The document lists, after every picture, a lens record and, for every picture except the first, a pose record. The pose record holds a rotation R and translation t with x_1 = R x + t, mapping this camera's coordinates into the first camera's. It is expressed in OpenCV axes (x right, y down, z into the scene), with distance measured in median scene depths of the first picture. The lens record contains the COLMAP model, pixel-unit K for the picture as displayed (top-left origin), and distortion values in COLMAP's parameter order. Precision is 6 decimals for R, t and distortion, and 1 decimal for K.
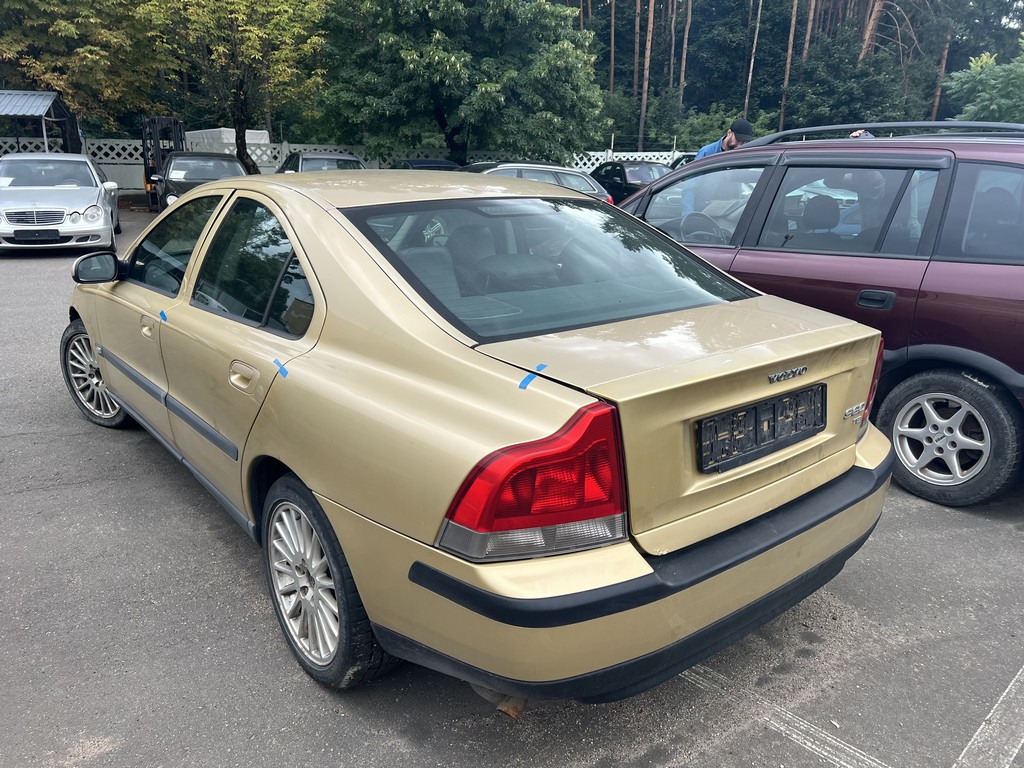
lens RADIAL K [[763.0, 0, 514.4], [0, 763.0, 381.0], [0, 0, 1]] dist [0.034231, -0.036614]
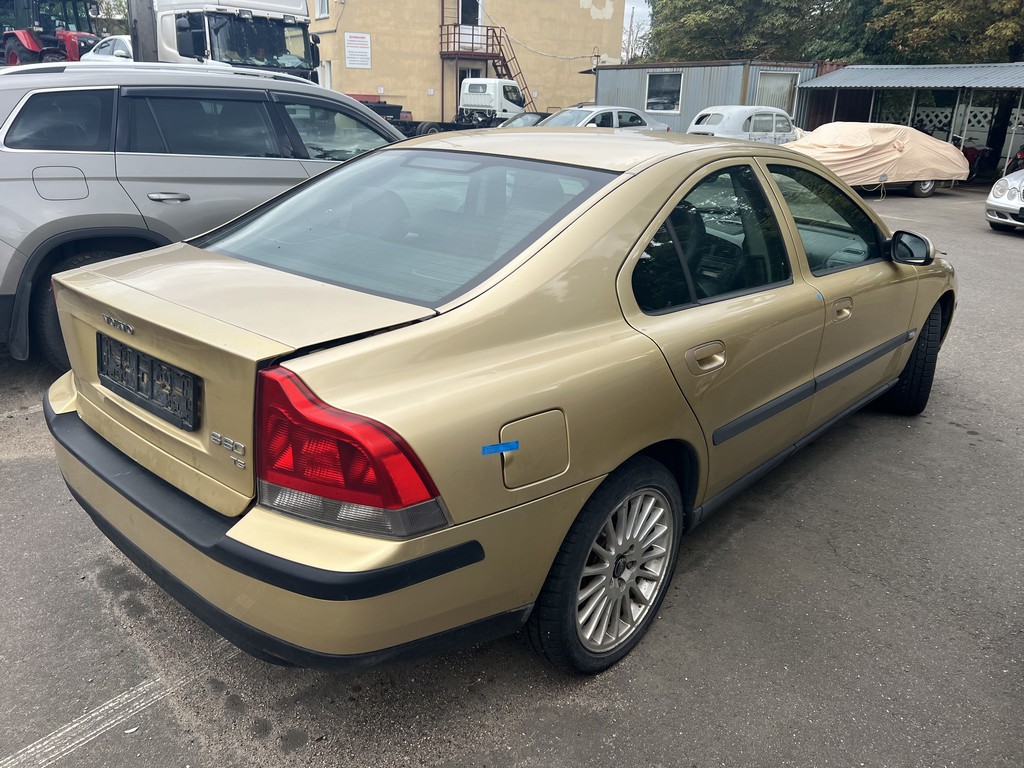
lens RADIAL K [[763.0, 0, 514.8], [0, 763.0, 383.8], [0, 0, 1]] dist [0.034231, -0.036614]
pose [[0.125282, 0.279669, -0.951887, 1.052086], [-0.255263, 0.936232, 0.241474, -0.234222], [0.958721, 0.212730, 0.188682, 1.010460]]
